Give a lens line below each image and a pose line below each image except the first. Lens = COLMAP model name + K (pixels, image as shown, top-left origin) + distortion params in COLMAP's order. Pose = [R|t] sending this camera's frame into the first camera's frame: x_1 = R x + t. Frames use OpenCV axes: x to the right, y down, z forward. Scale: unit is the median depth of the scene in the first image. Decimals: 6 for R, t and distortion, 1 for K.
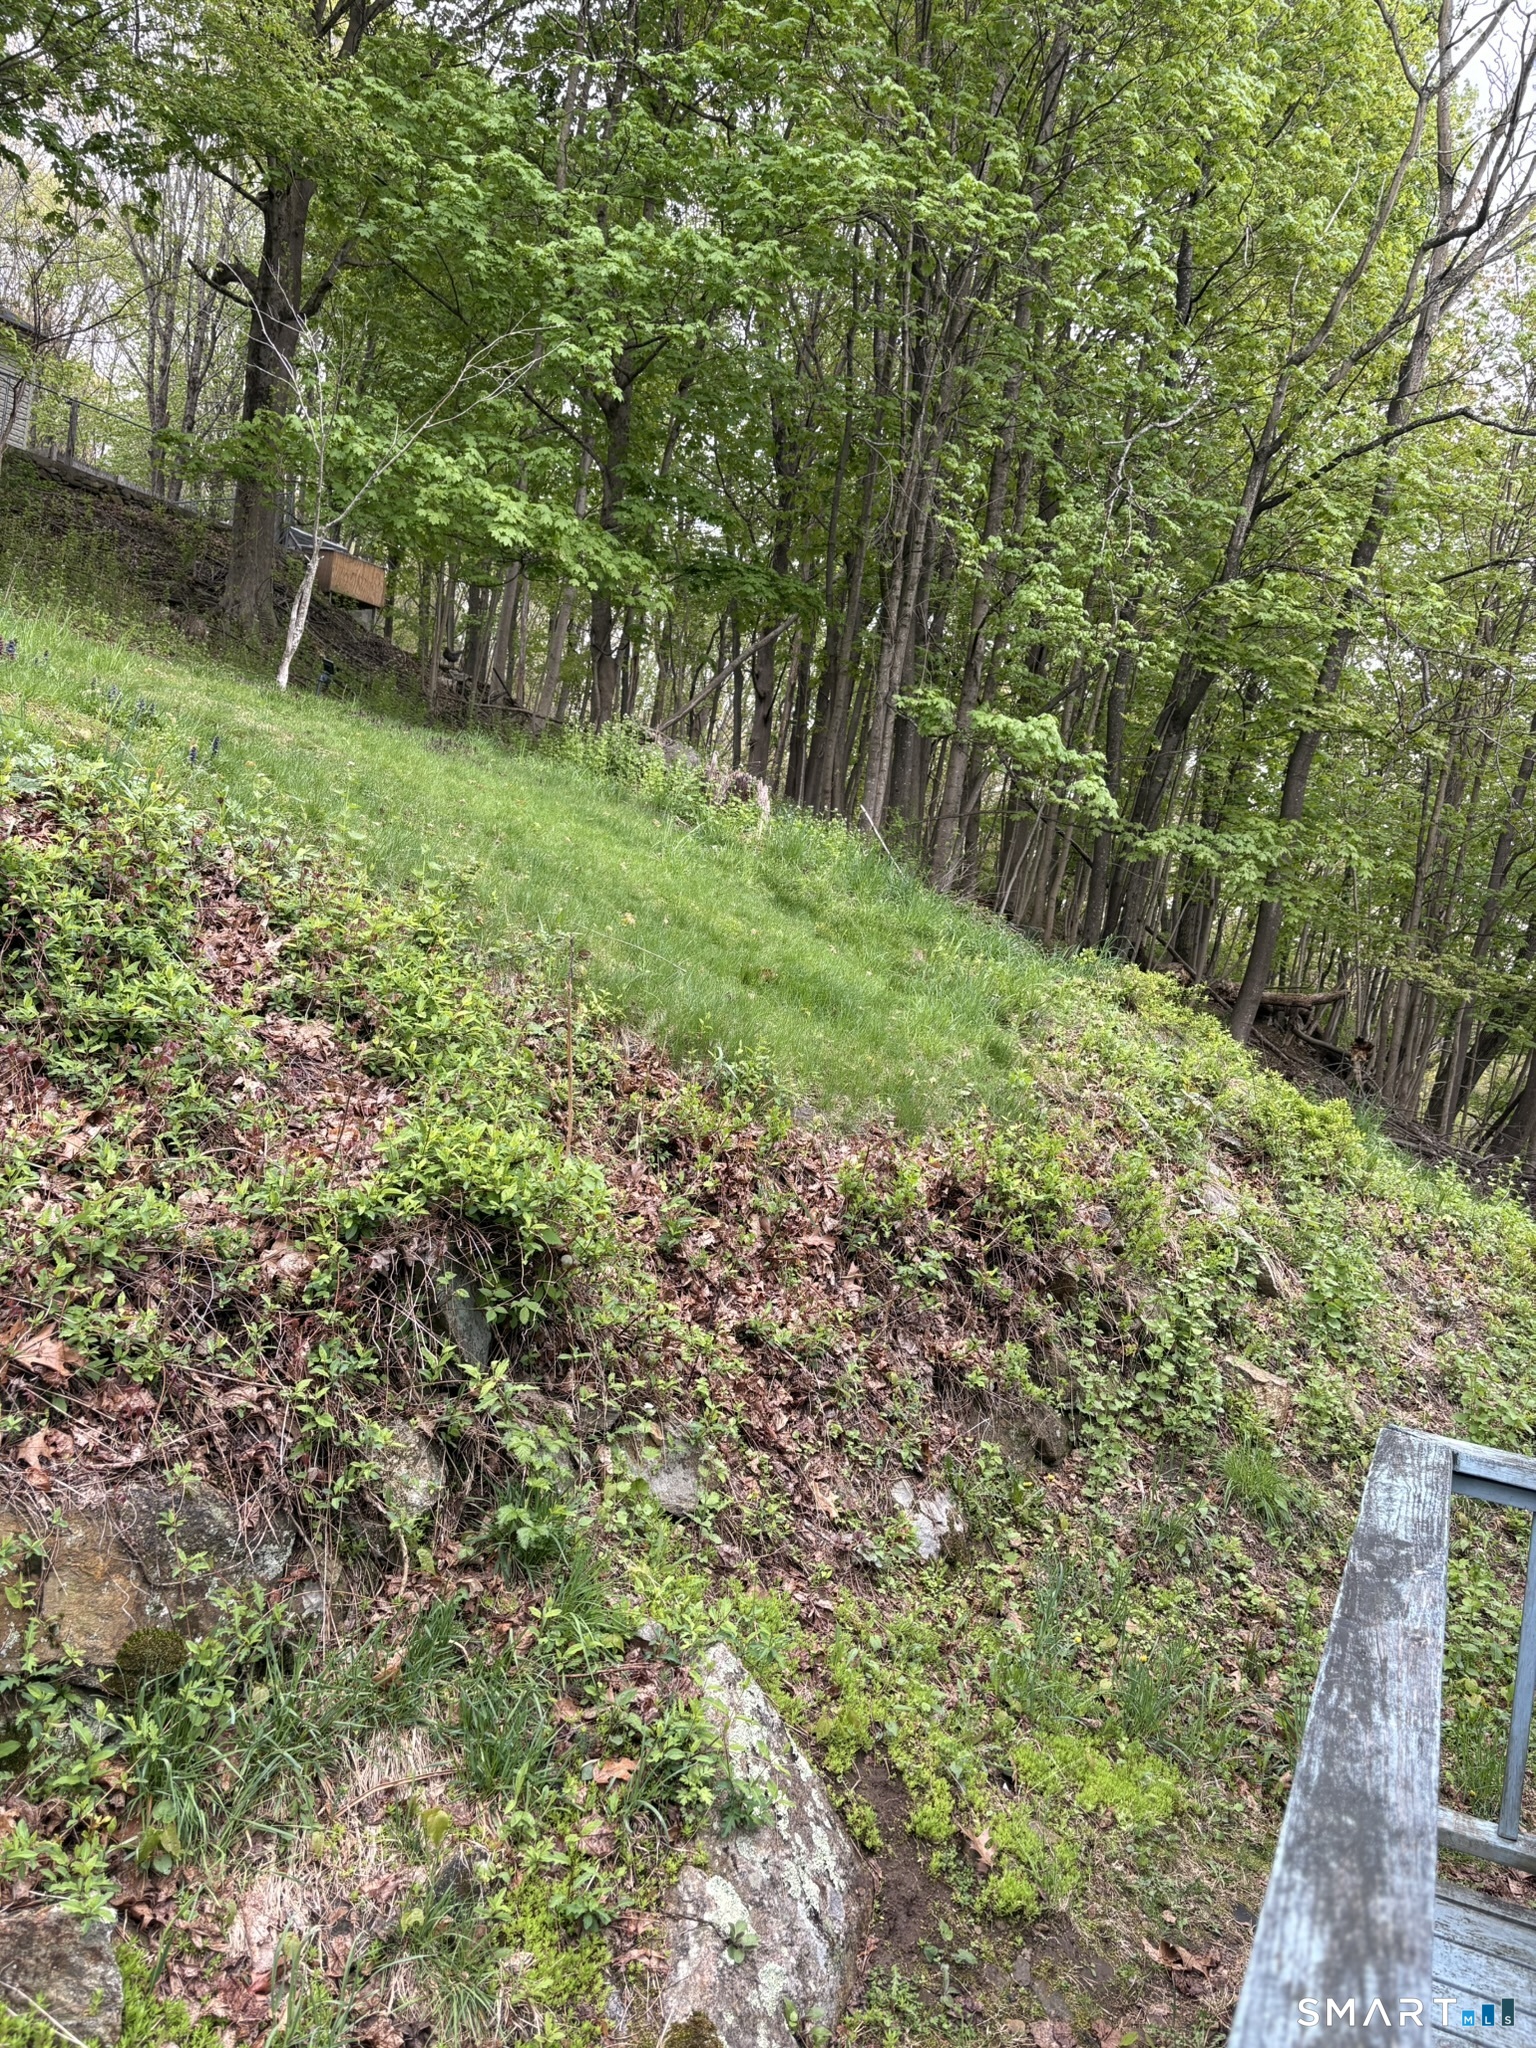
lens RADIAL K [[1558.0, 0, 781.5], [0, 1558.0, 1027.5], [0, 0, 1]] dist [0.041586, -0.045395]
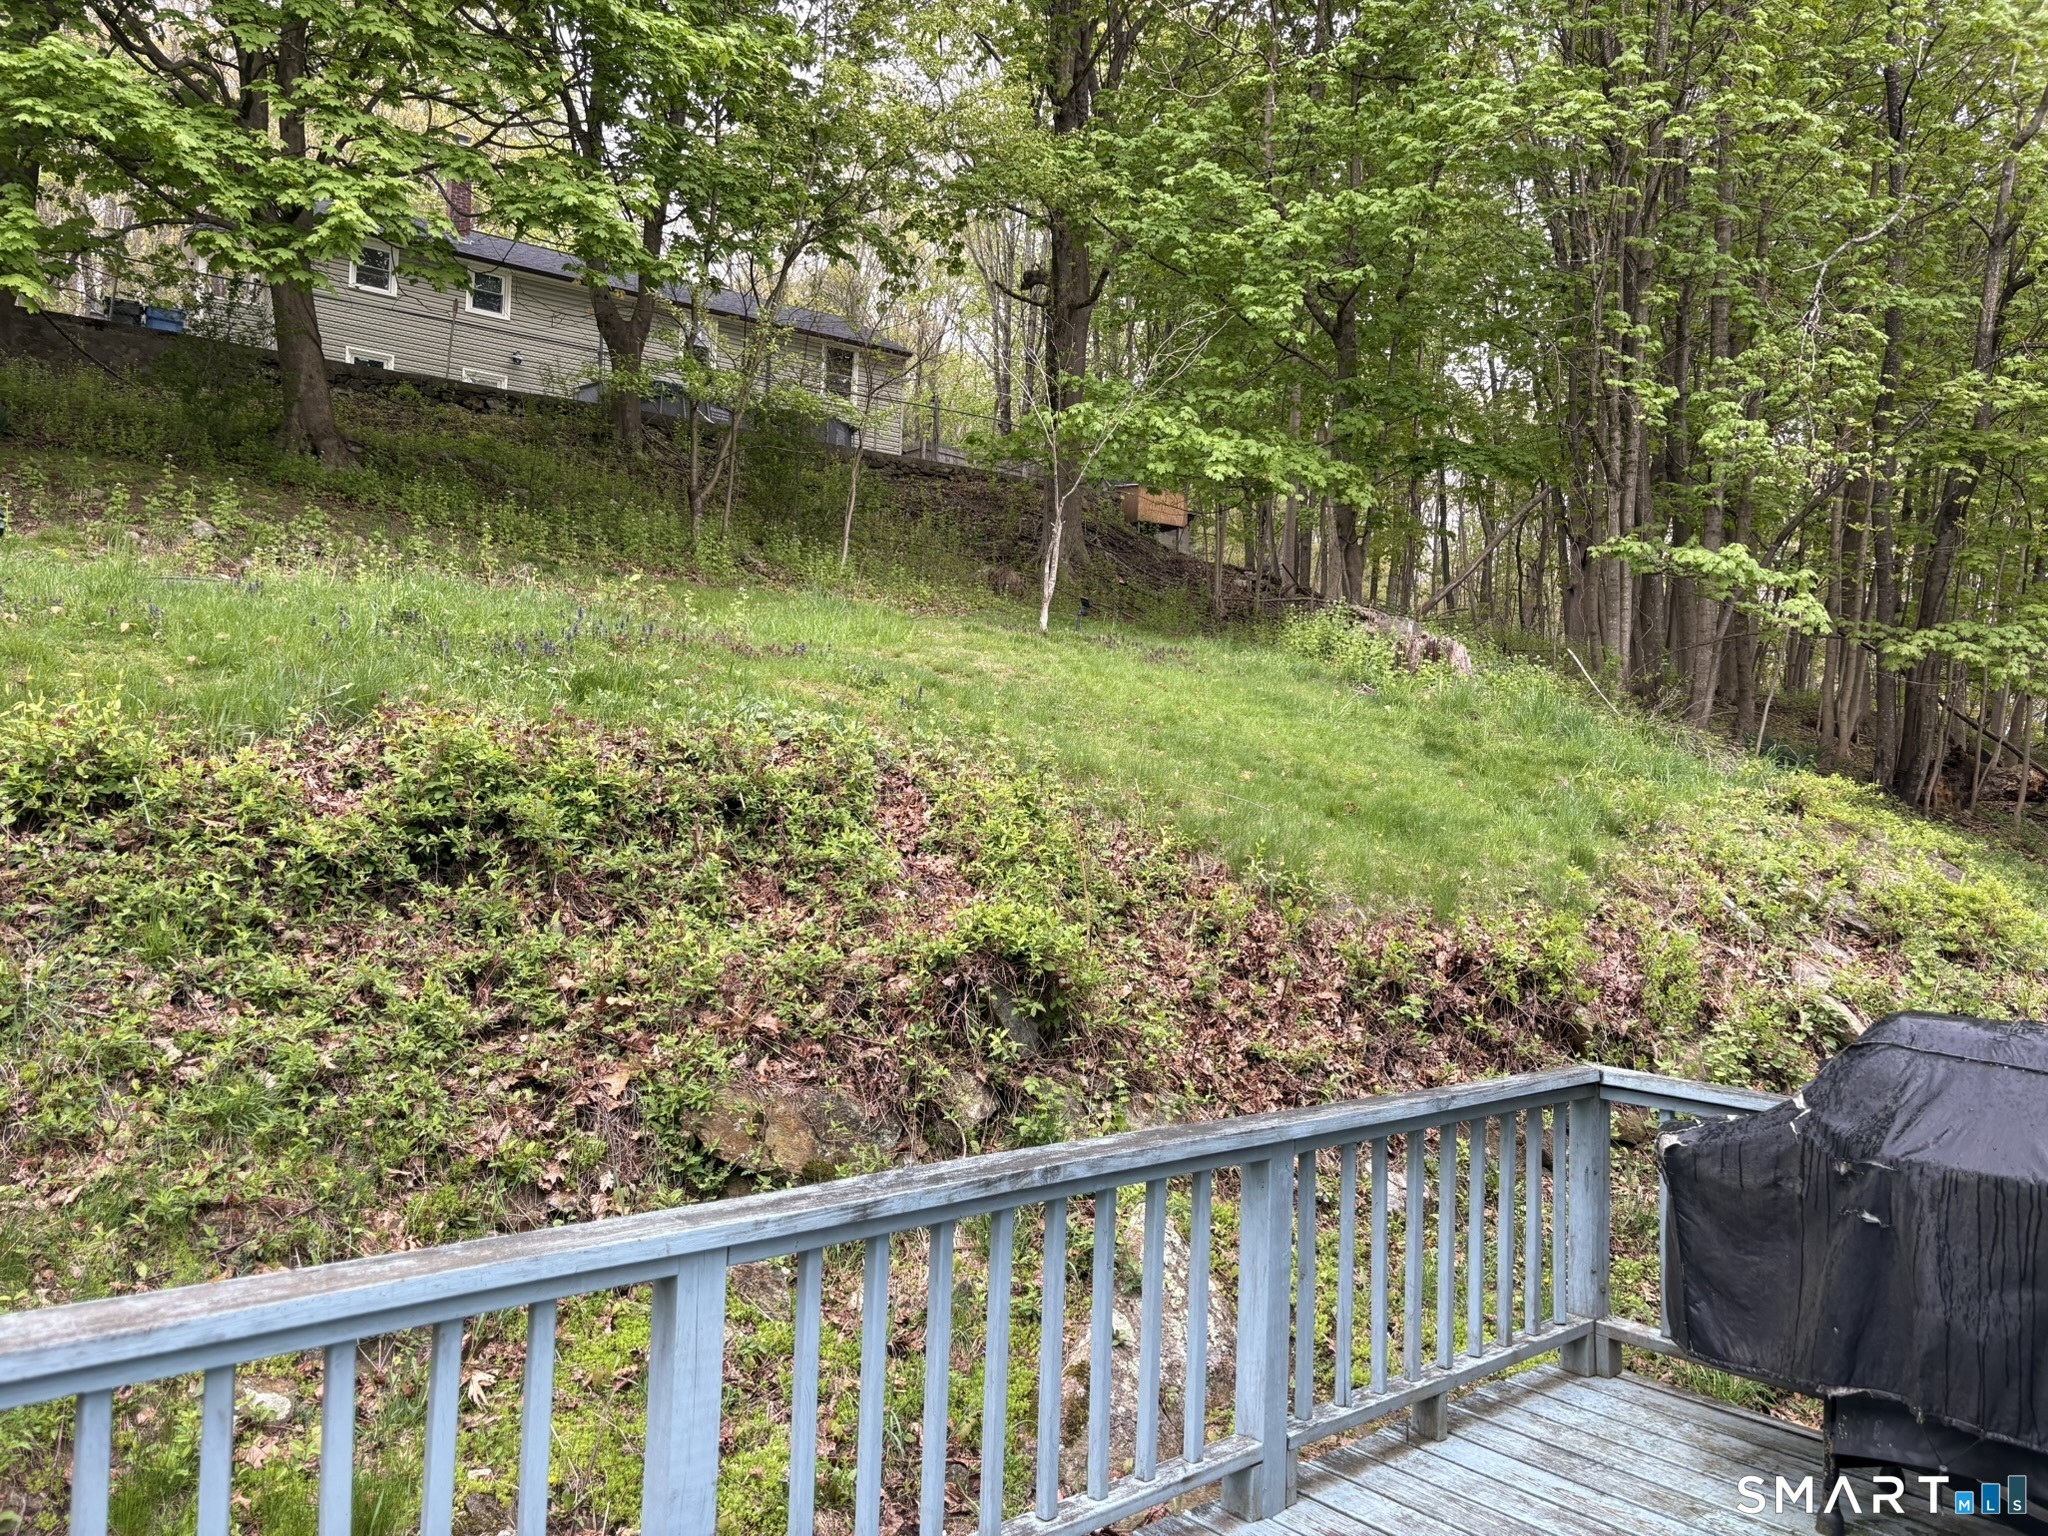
lens RADIAL K [[1531.6, 0, 1034.5], [0, 1531.6, 757.3], [0, 0, 1]] dist [0.057364, -0.077163]
pose [[0.921523, -0.107356, -0.373190, 0.317708], [0.071957, 0.991590, -0.107569, 0.057876], [0.381600, 0.072274, 0.921498, -0.361612]]
